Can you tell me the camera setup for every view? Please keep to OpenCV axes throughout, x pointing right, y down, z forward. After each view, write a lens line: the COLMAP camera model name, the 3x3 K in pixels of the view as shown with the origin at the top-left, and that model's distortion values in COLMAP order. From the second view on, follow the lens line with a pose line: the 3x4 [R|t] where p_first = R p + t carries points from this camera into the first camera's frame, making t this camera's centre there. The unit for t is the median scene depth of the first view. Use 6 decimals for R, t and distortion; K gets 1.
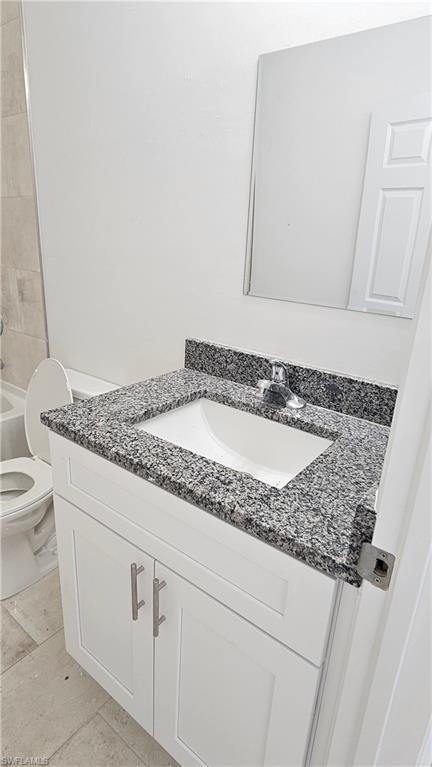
lens RADIAL K [[419.7, 0, 214.7], [0, 419.7, 375.3], [0, 0, 1]] dist [-0.004315, -0.002067]
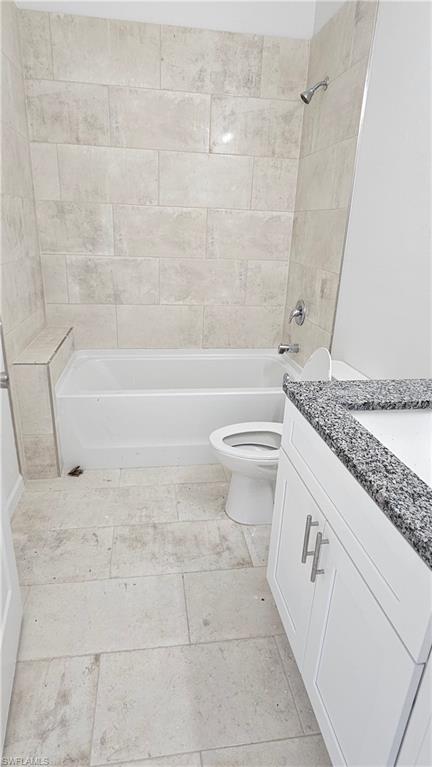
lens RADIAL K [[419.7, 0, 214.7], [0, 419.7, 375.3], [0, 0, 1]] dist [-0.004315, -0.002067]
pose [[0.729705, 0.214156, -0.649360, 0.274883], [-0.218700, 0.972898, 0.075098, 0.021814], [0.647844, 0.087216, 0.756764, -0.118719]]
